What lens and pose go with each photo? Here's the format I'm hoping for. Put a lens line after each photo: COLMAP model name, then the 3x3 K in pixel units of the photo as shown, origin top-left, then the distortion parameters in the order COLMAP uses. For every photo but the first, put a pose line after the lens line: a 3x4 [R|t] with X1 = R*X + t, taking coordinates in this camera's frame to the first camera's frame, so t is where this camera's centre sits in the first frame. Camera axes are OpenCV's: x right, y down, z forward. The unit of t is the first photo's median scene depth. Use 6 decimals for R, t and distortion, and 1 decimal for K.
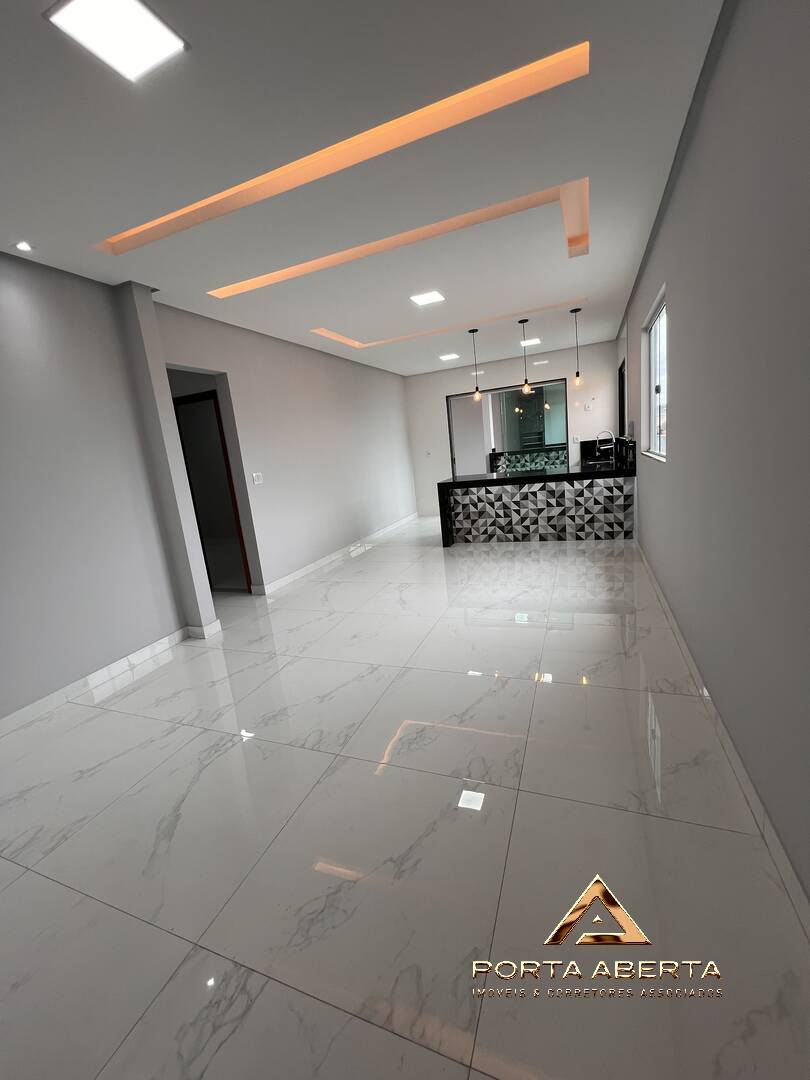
lens RADIAL K [[431.0, 0, 408.7], [0, 431.0, 537.0], [0, 0, 1]] dist [-0.002671, 0.000894]
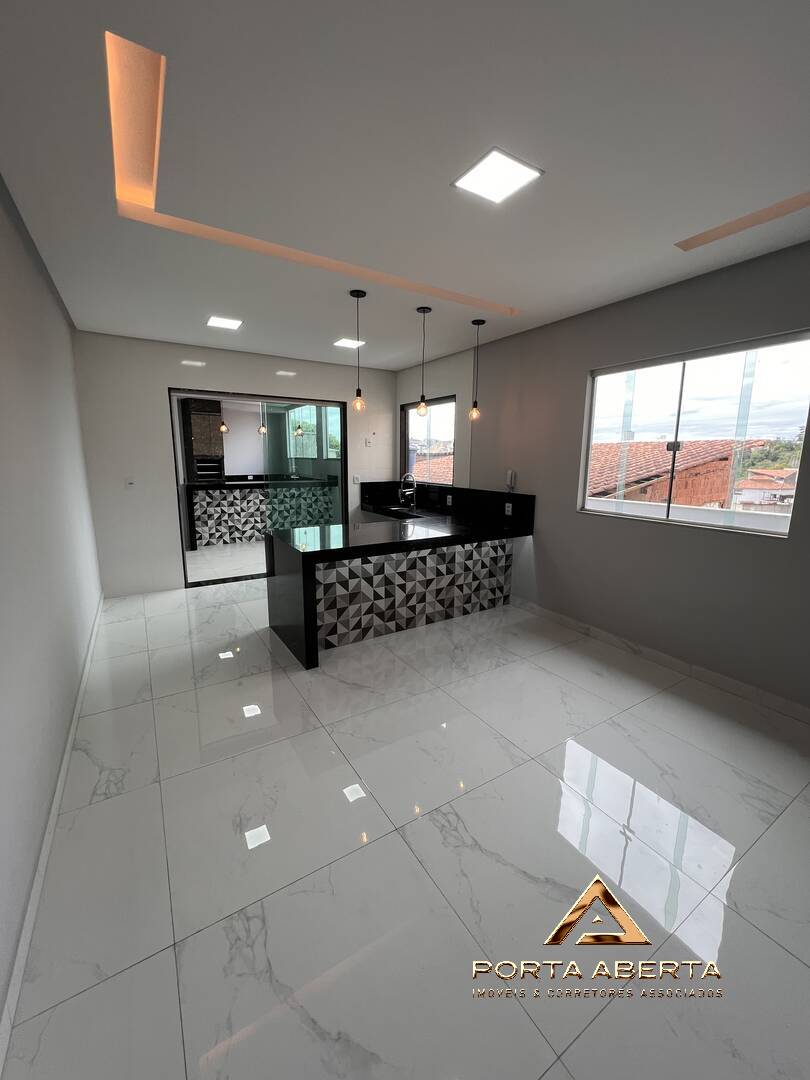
lens RADIAL K [[431.0, 0, 405.0], [0, 431.0, 538.0], [0, 0, 1]] dist [-0.002671, 0.000894]
pose [[0.591418, -0.040594, 0.805343, -0.283719], [0.090953, 0.995717, -0.016602, -0.123950], [-0.801219, 0.083067, 0.592577, 0.596513]]
